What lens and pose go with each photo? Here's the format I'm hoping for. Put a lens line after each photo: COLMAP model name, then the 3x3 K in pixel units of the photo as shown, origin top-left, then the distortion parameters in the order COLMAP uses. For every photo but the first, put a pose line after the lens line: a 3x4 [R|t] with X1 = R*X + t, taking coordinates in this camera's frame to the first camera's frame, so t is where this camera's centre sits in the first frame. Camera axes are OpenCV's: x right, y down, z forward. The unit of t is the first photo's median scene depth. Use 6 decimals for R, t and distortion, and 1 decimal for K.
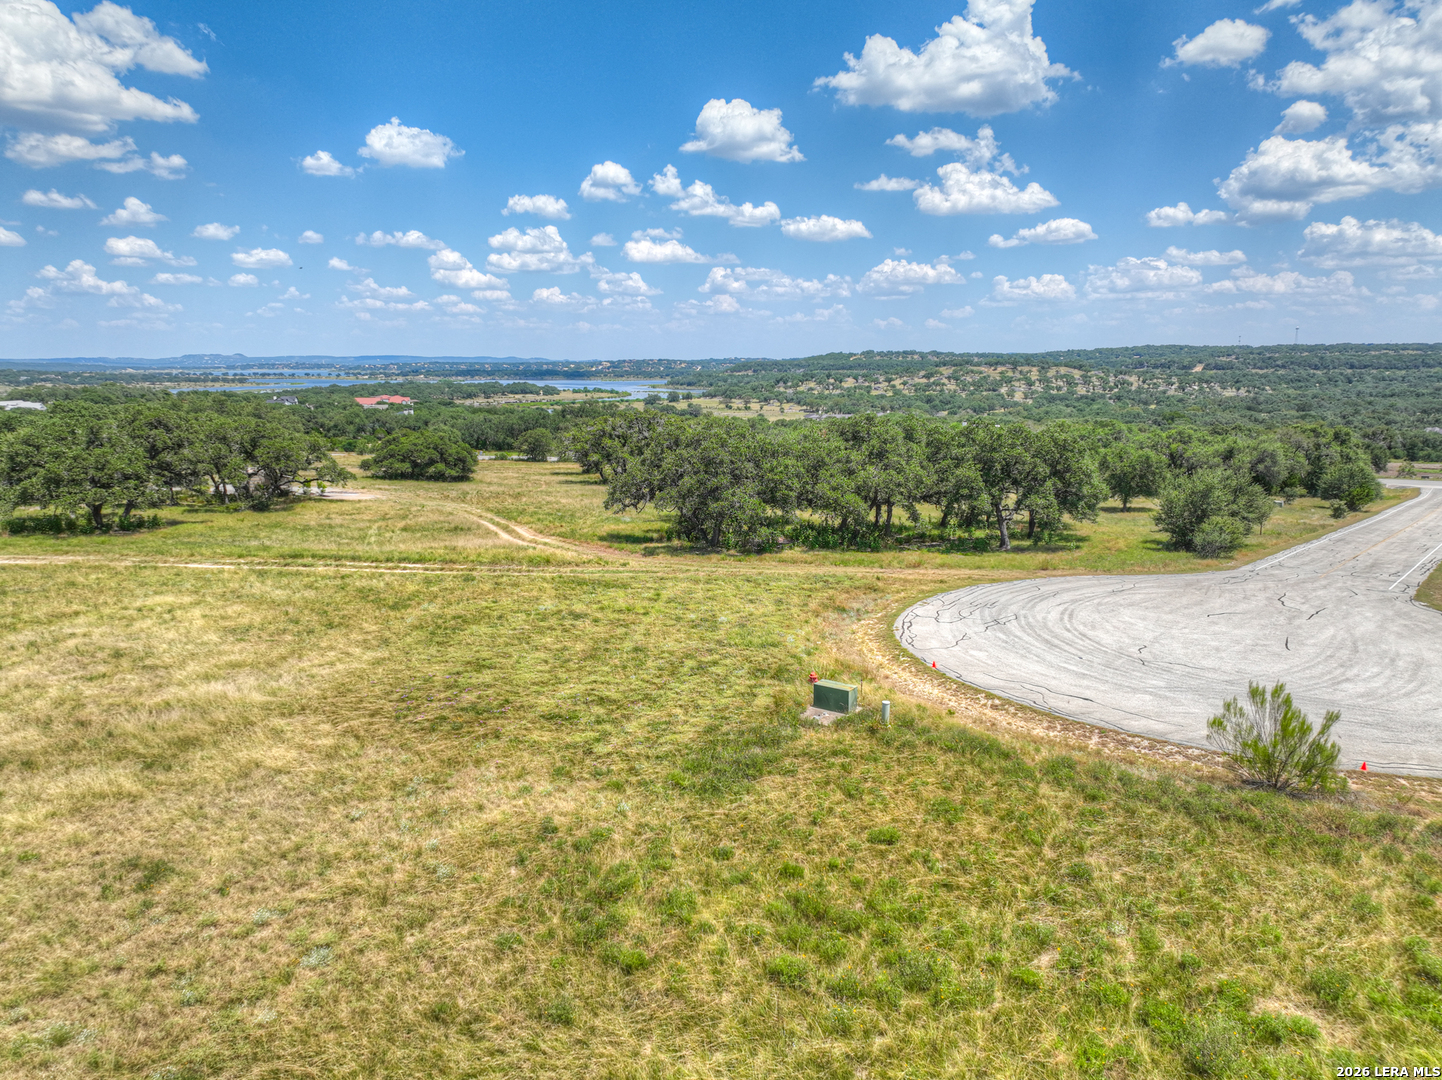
lens RADIAL K [[1012.8, 0, 722.1], [0, 1012.8, 530.9], [0, 0, 1]] dist [0.005518, 0.004401]
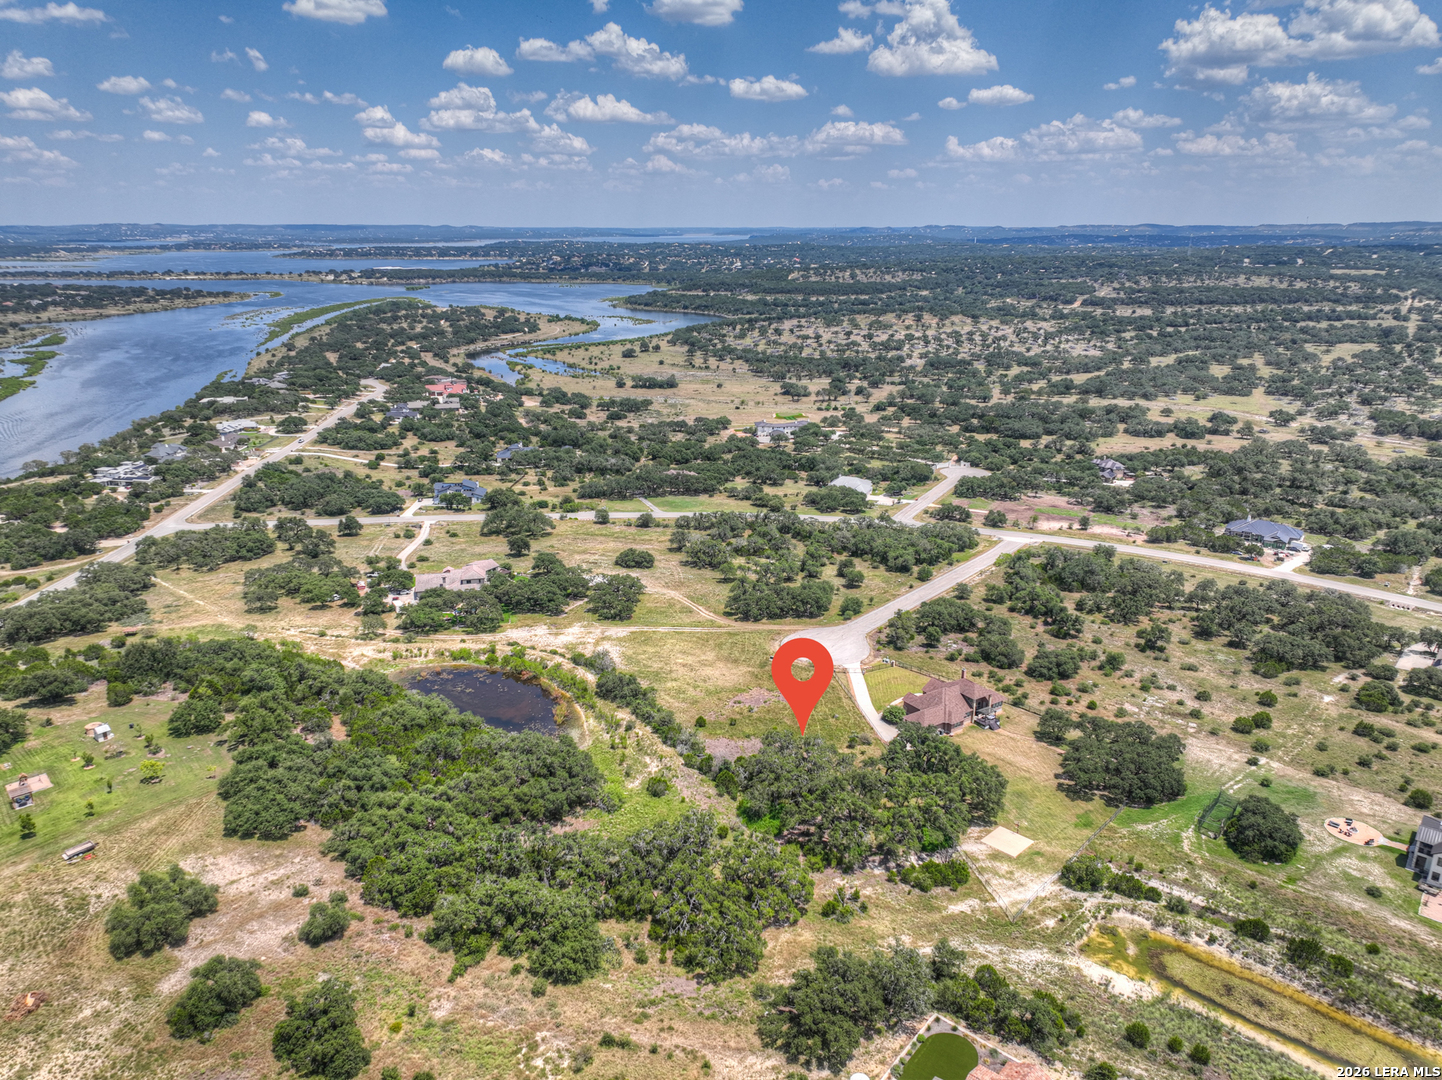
lens RADIAL K [[1012.4, 0, 721.7], [0, 1012.4, 538.0], [0, 0, 1]] dist [-0.005447, 0.024853]
pose [[0.998298, -0.015359, 0.056254, -0.237293], [0.007515, 0.990533, 0.137072, -0.607023], [-0.057827, -0.136416, 0.988962, -2.209053]]
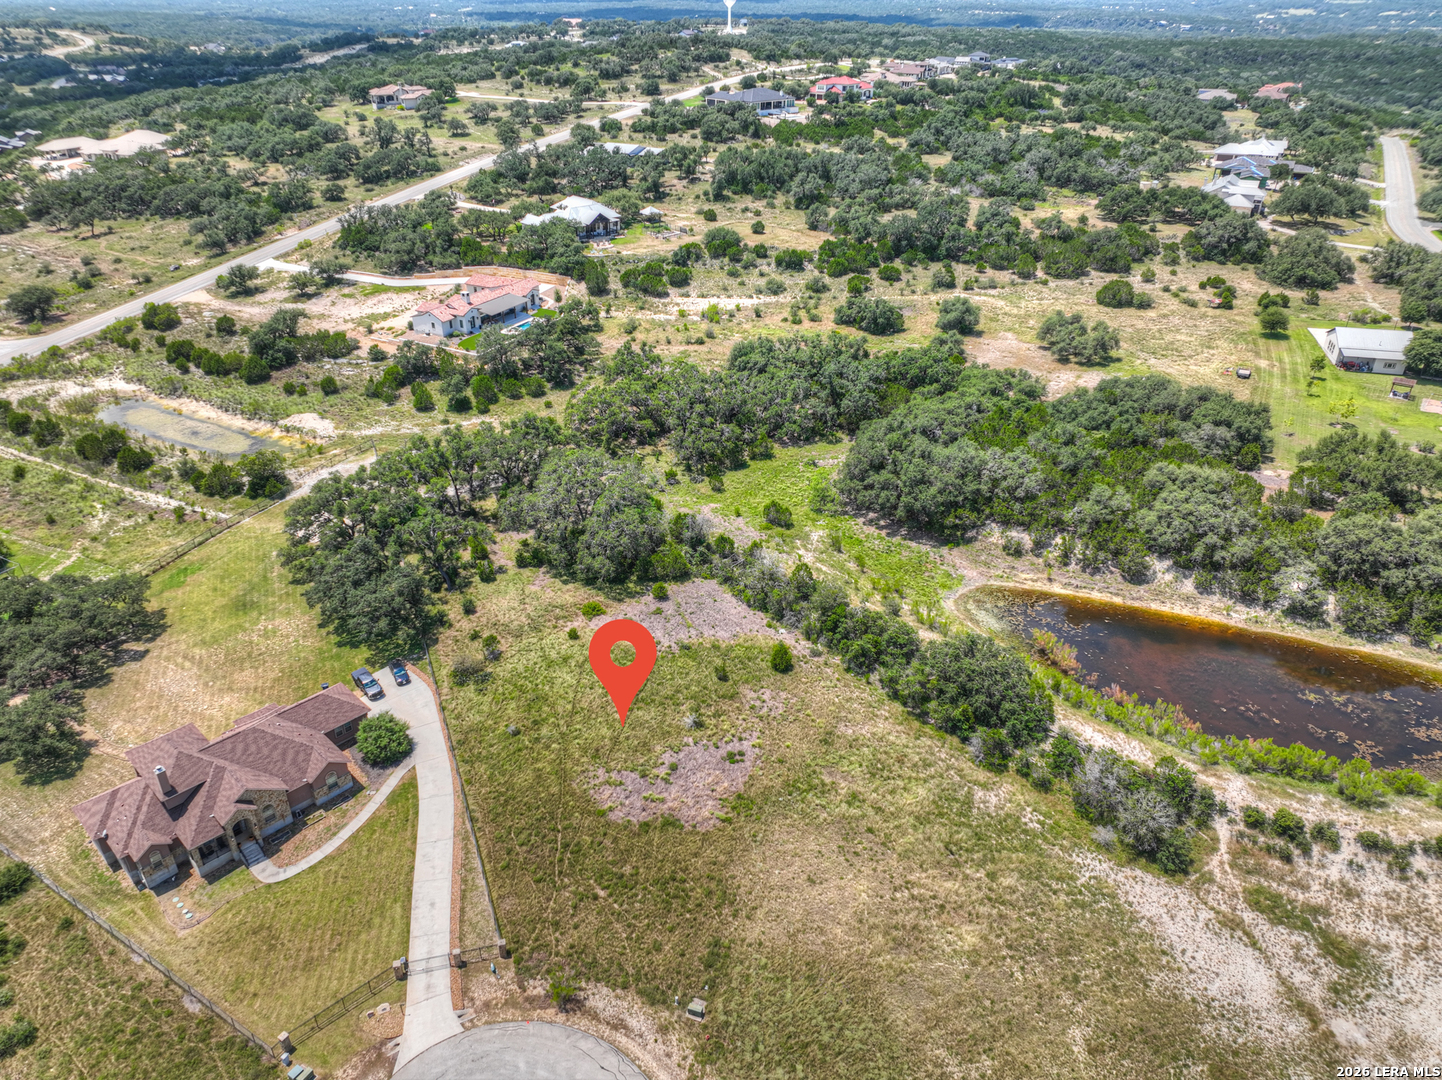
lens RADIAL K [[1012.4, 0, 721.7], [0, 1012.4, 538.0], [0, 0, 1]] dist [-0.005447, 0.024853]
pose [[-0.963171, 0.128364, -0.236270, 0.146638], [-0.045713, 0.787730, 0.614322, -0.711164], [0.264974, 0.602498, -0.752852, 0.639561]]
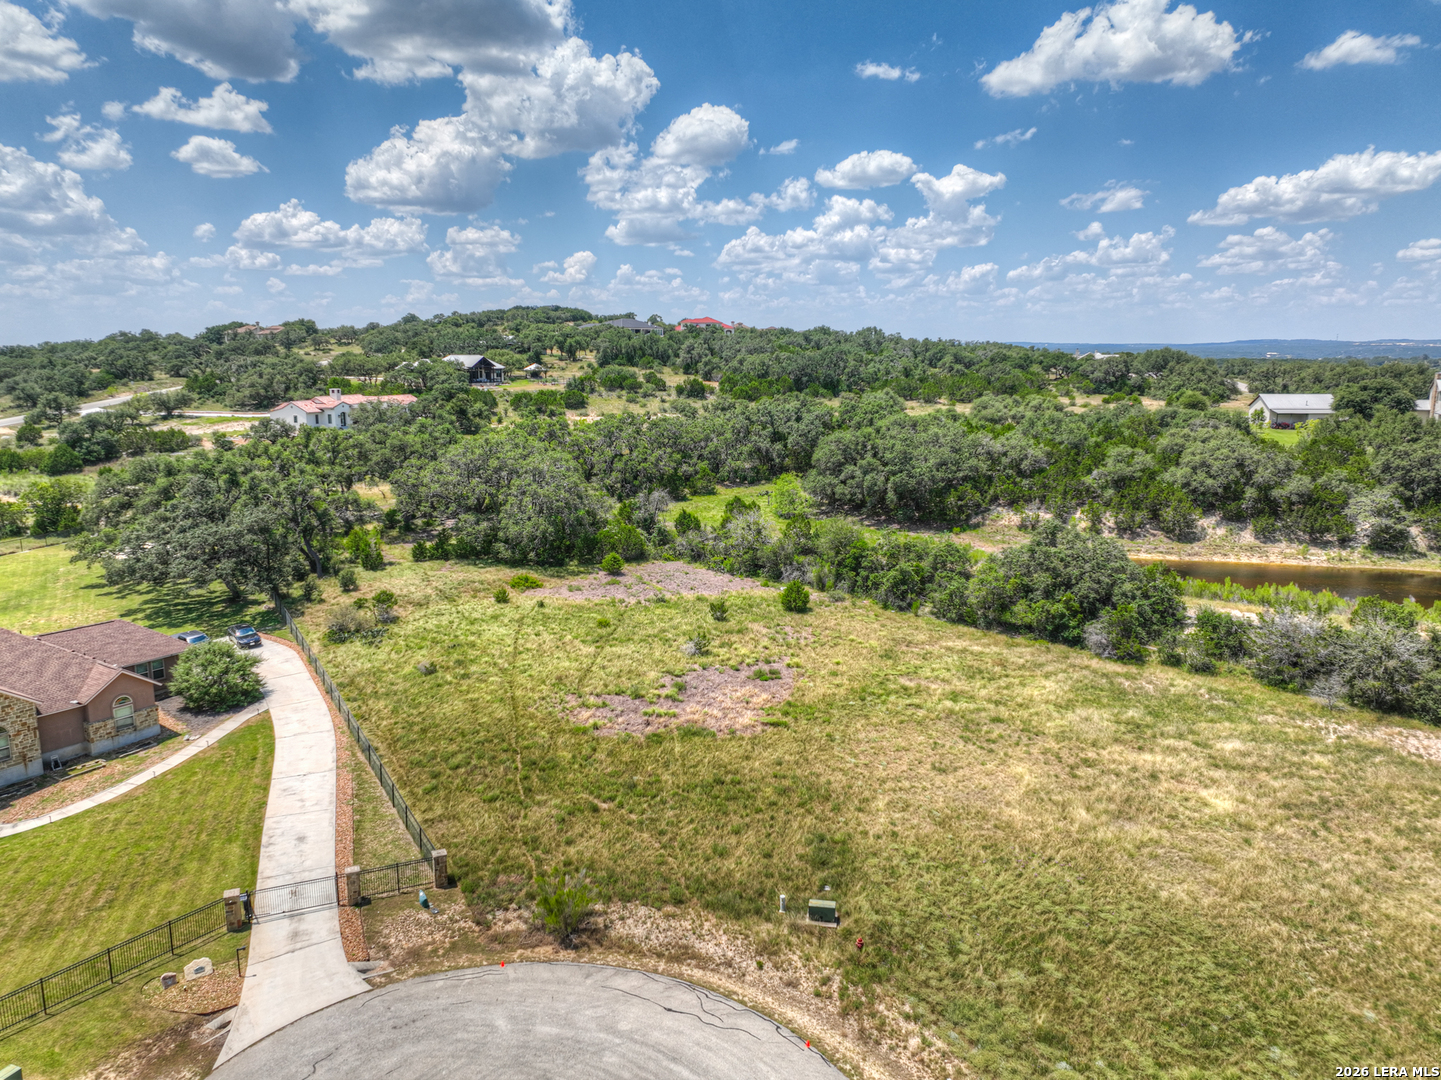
lens RADIAL K [[1012.4, 0, 721.3], [0, 1012.4, 535.5], [0, 0, 1]] dist [-0.006585, 0.026932]
pose [[-0.909861, 0.076965, -0.407713, 0.223132], [-0.065421, 0.943742, 0.324148, -0.229152], [0.409724, 0.321602, -0.853638, 0.556092]]
